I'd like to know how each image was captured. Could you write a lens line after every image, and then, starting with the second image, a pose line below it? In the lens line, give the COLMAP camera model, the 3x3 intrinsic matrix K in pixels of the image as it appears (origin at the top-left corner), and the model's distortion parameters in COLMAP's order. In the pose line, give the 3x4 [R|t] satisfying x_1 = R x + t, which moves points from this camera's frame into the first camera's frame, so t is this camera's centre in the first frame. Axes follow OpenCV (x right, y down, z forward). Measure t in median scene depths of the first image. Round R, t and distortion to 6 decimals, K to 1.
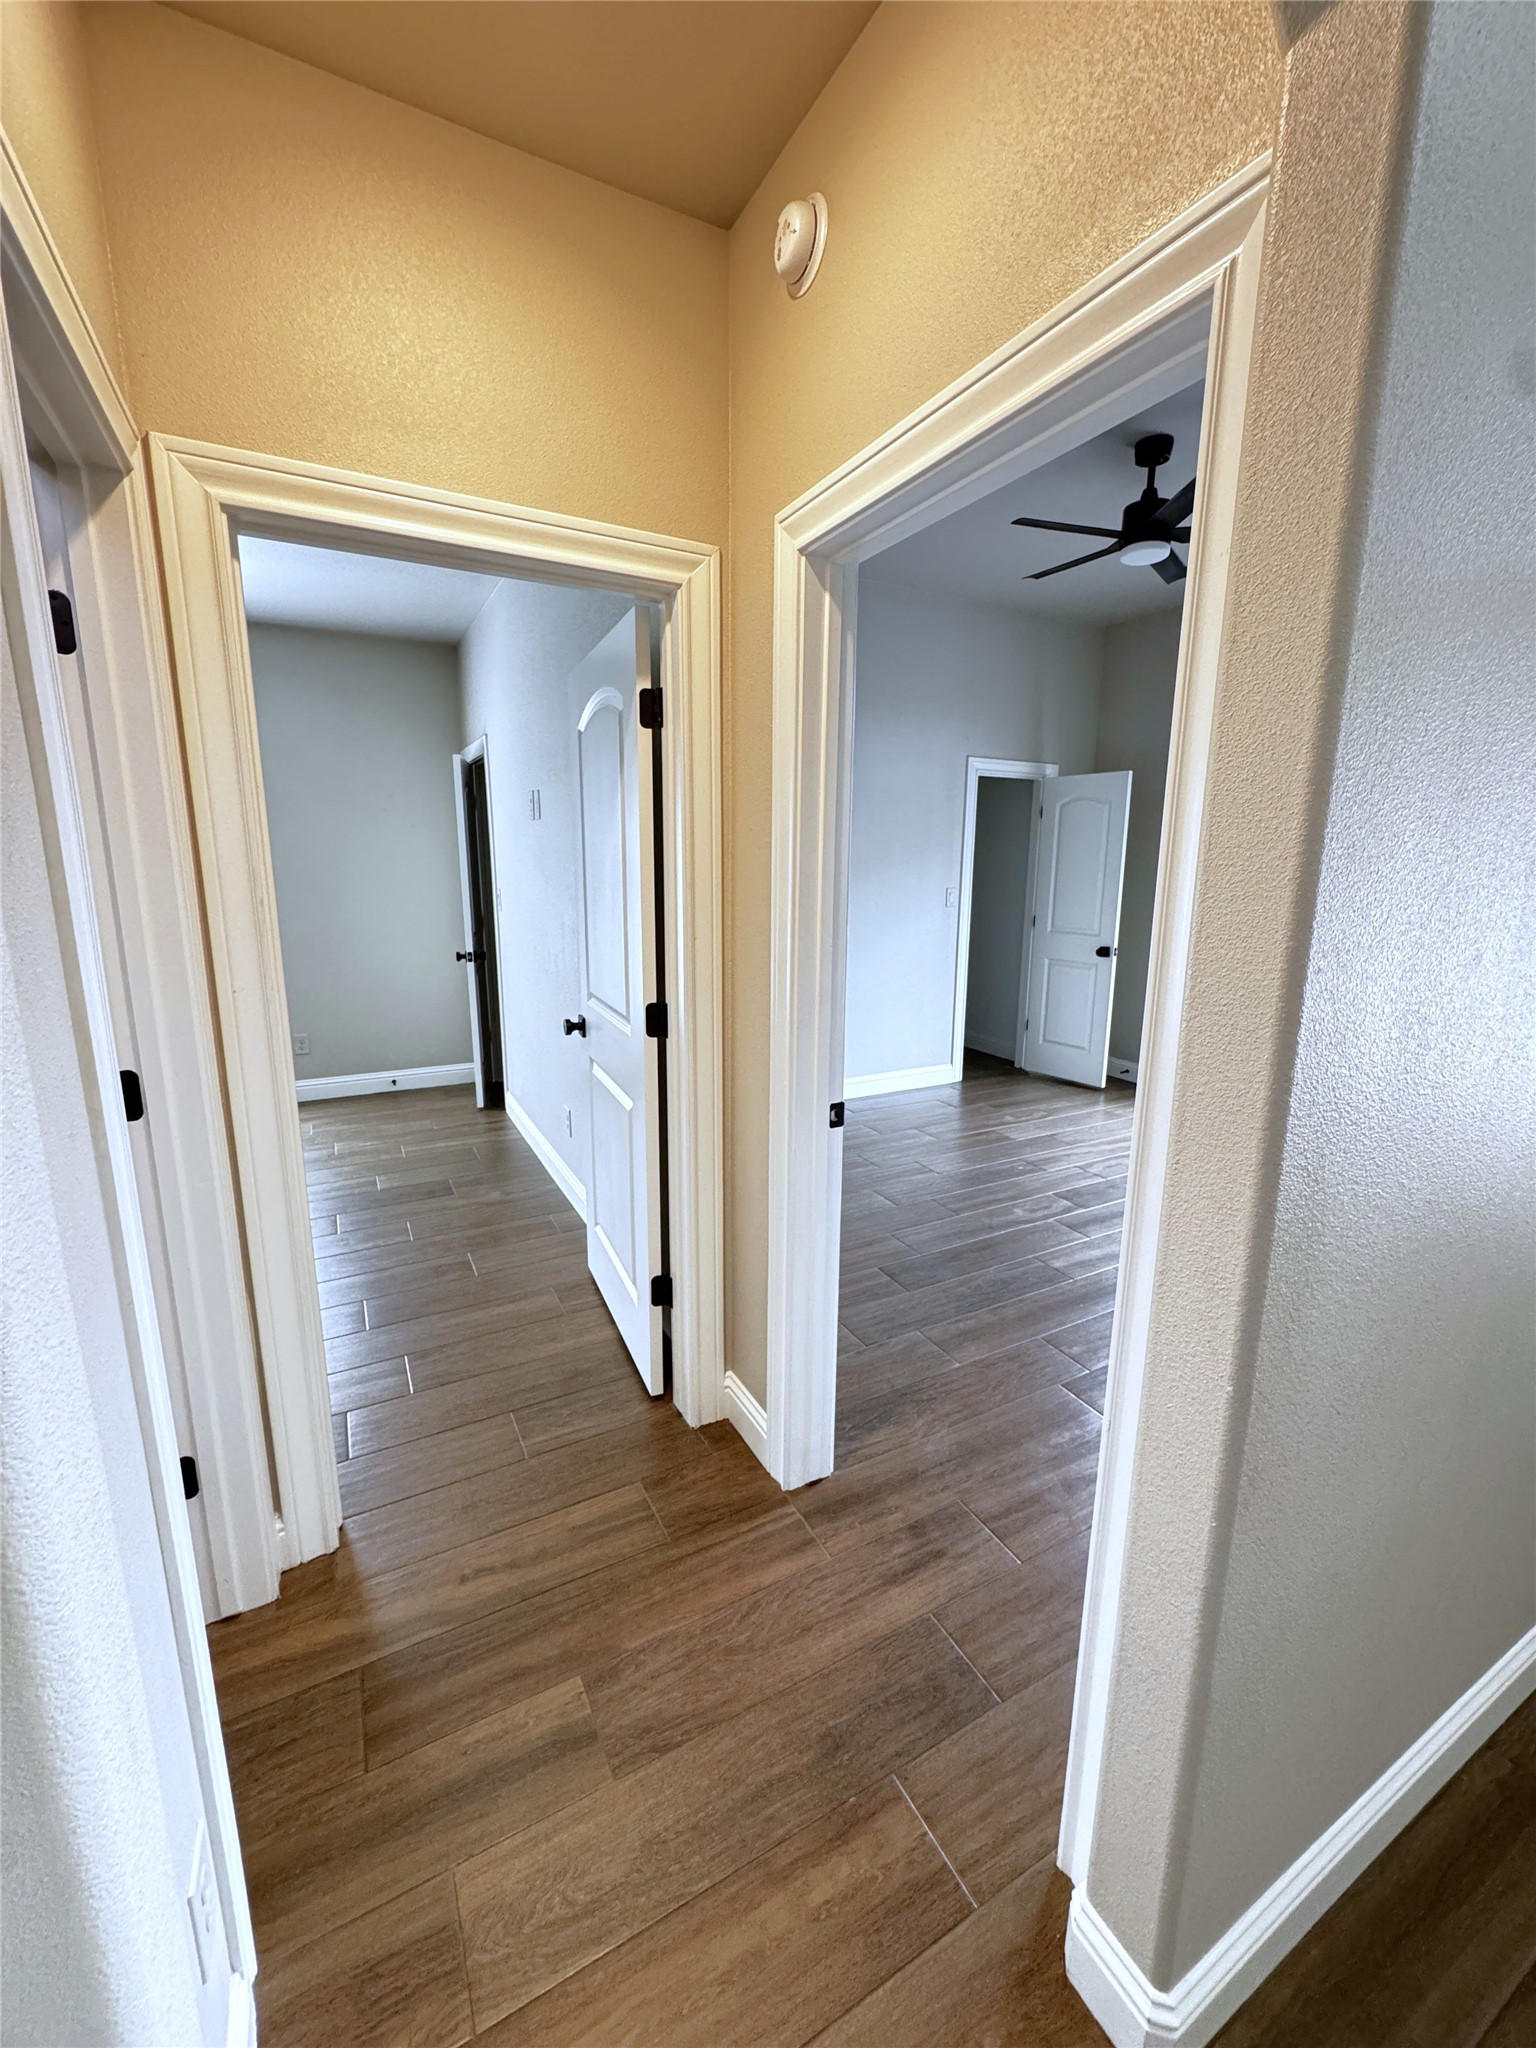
lens RADIAL K [[814.9, 0, 769.9], [0, 814.9, 1028.0], [0, 0, 1]] dist [-0.002628, -0.000424]
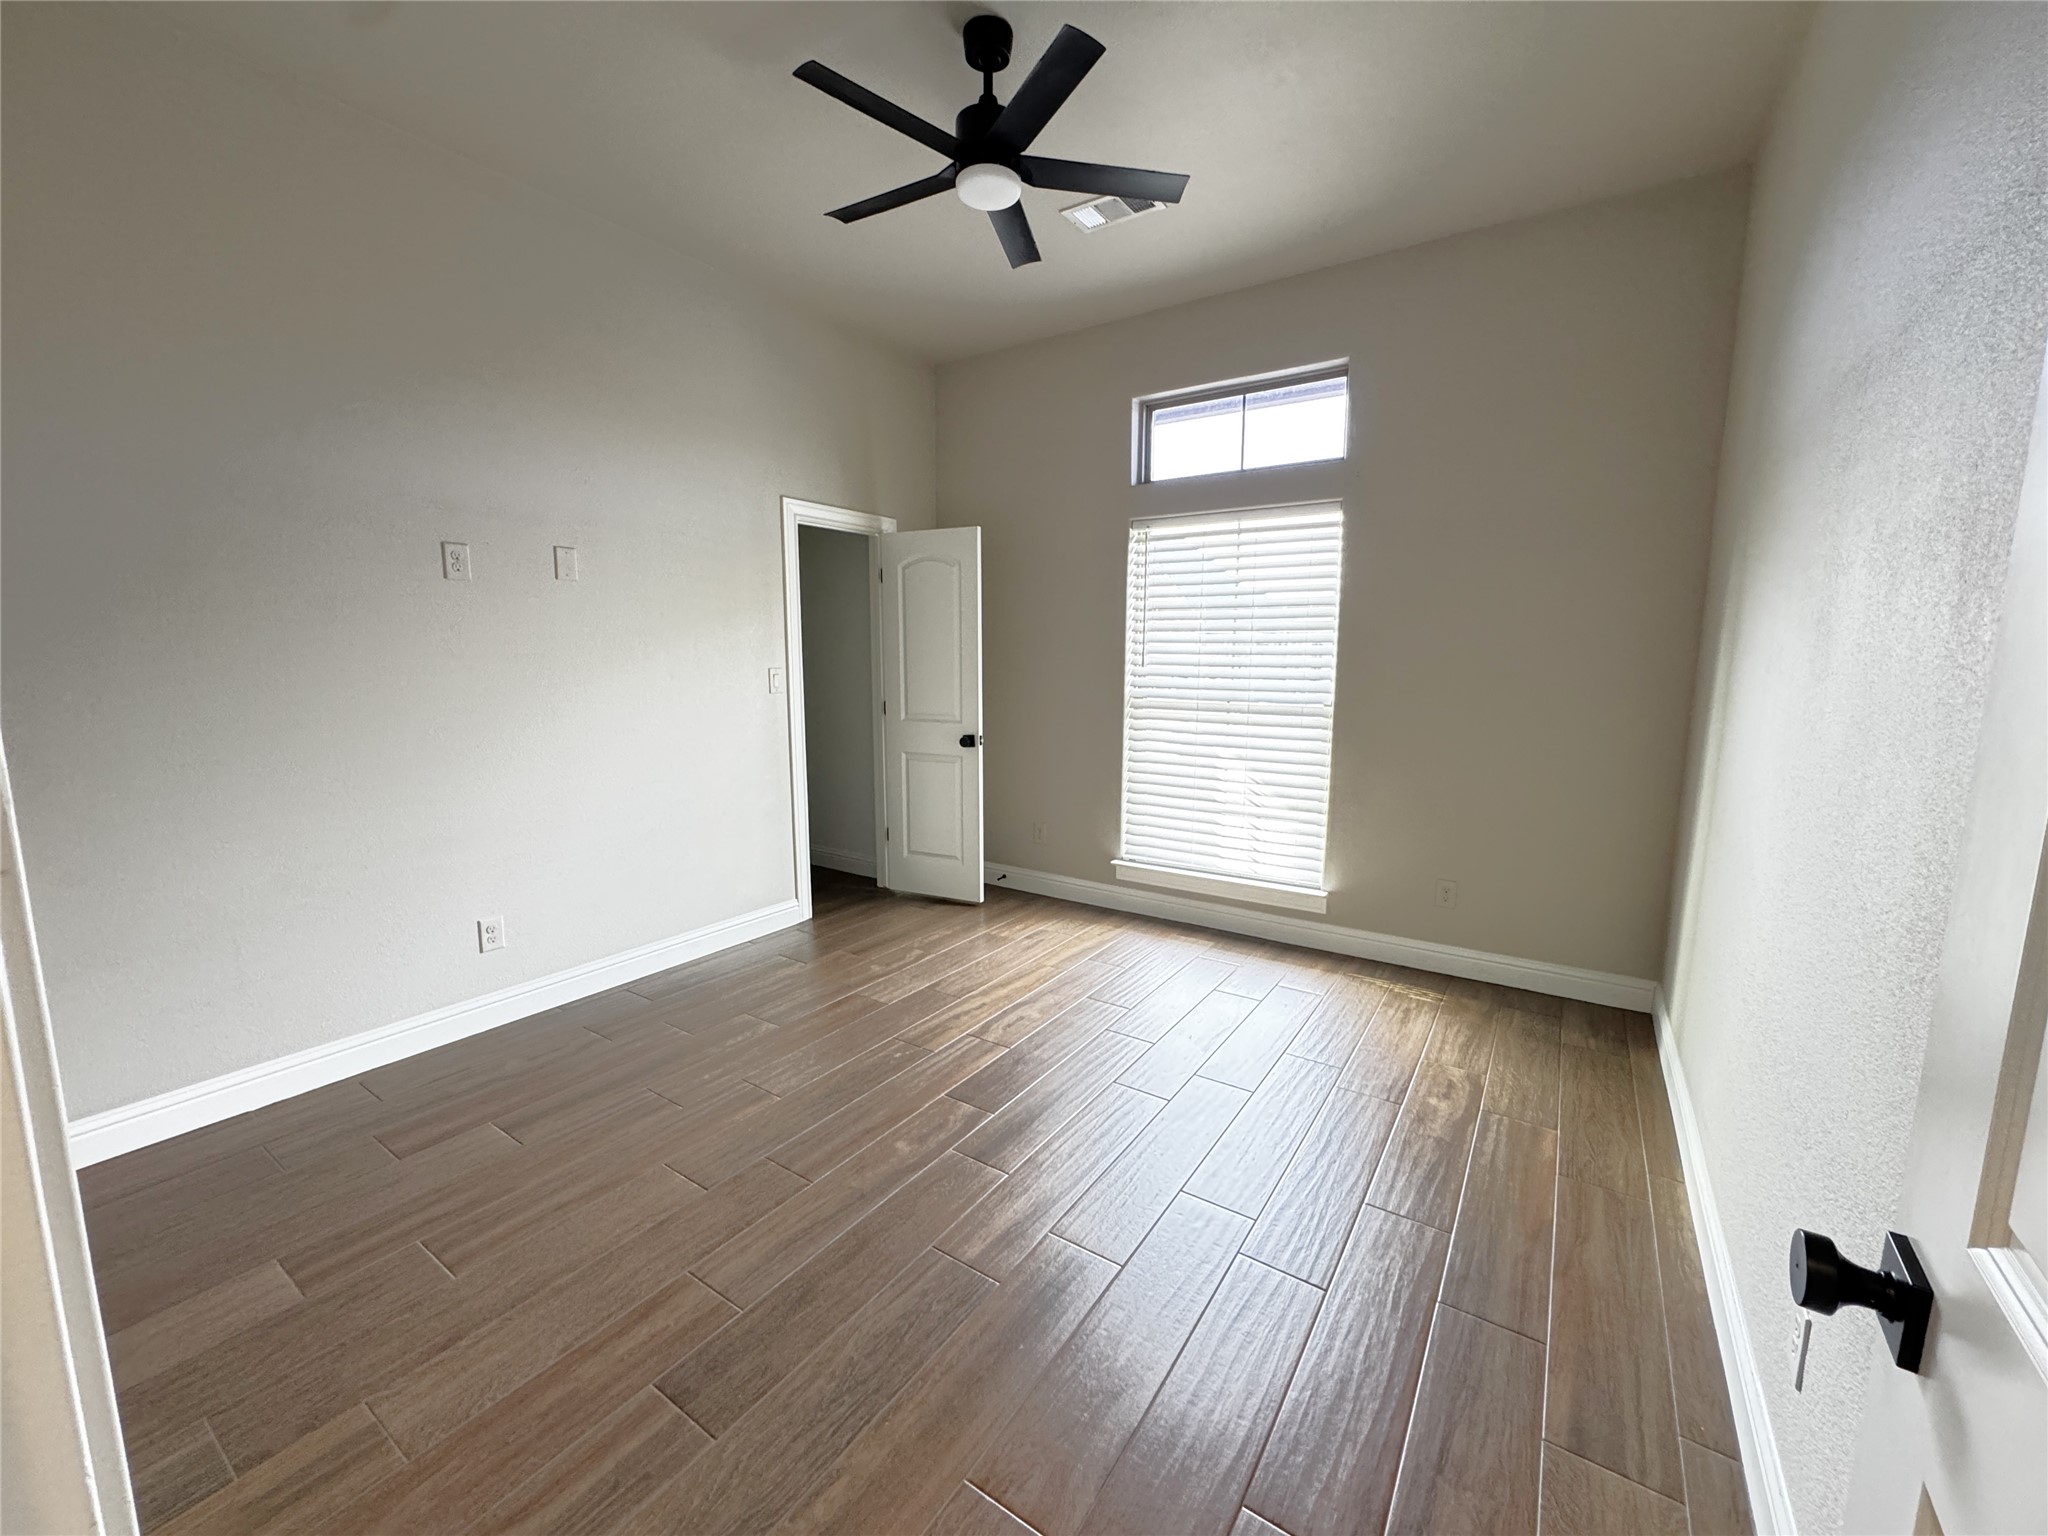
lens RADIAL K [[814.9, 0, 1025.6], [0, 814.9, 772.9], [0, 0, 1]] dist [-0.002628, -0.000424]
pose [[0.884860, -0.072201, 0.460229, 0.089972], [0.095651, 0.995027, -0.027804, -0.038476], [-0.455932, 0.068624, 0.887365, 0.280314]]
